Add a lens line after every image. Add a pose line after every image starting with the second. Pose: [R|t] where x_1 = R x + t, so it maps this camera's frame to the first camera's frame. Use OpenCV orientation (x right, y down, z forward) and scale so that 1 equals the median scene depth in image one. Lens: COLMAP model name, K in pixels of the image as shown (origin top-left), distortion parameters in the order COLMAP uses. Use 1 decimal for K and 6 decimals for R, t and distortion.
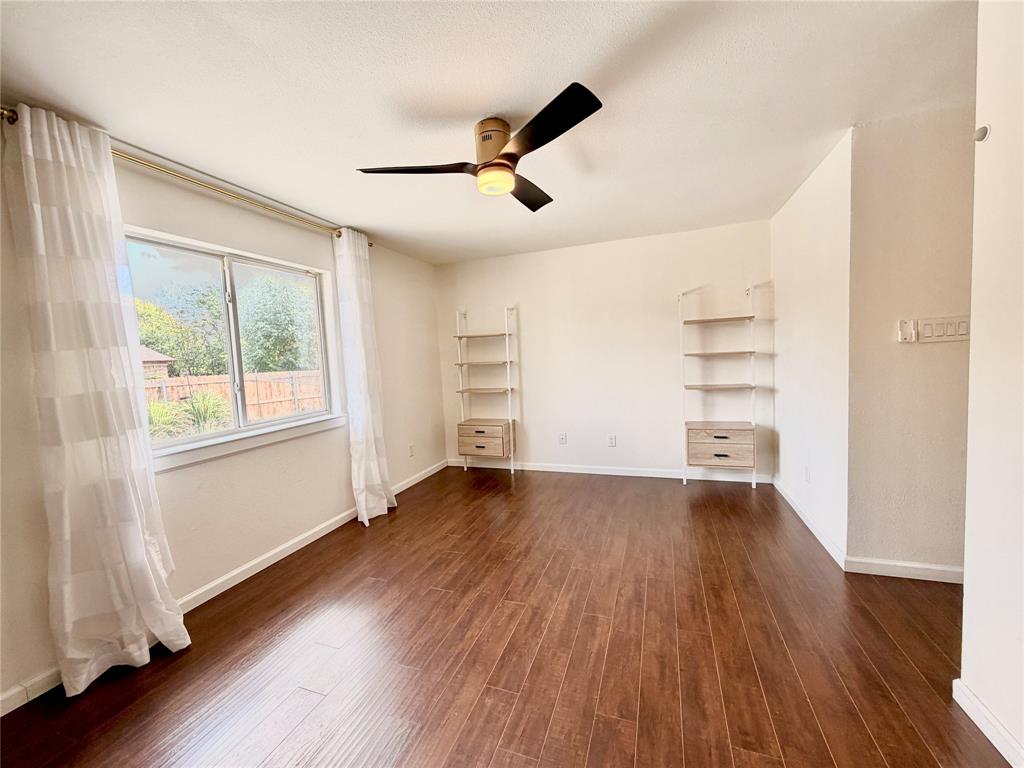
lens RADIAL K [[411.2, 0, 512.0], [0, 411.2, 384.0], [0, 0, 1]] dist [-0.001181, -0.000112]
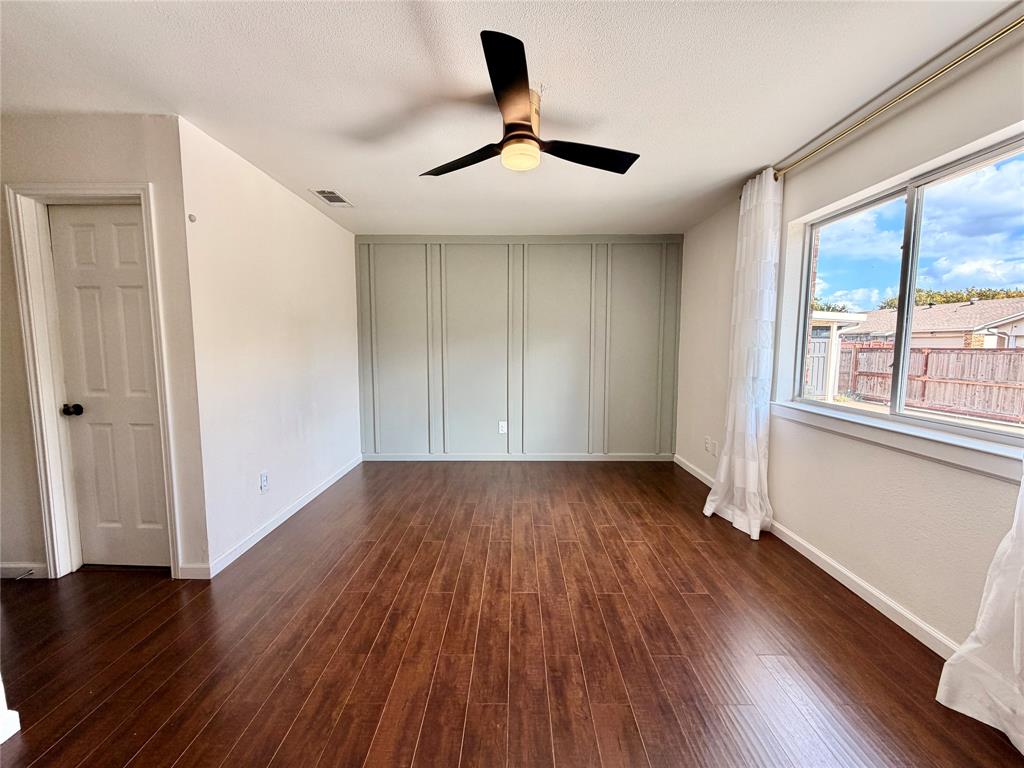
lens RADIAL K [[411.2, 0, 512.0], [0, 411.2, 384.0], [0, 0, 1]] dist [-0.001181, -0.000112]
pose [[-0.942880, 0.084241, -0.322305, 0.312679], [0.025914, 0.983115, 0.181147, -0.135322], [0.332123, 0.162447, -0.929142, 1.849184]]
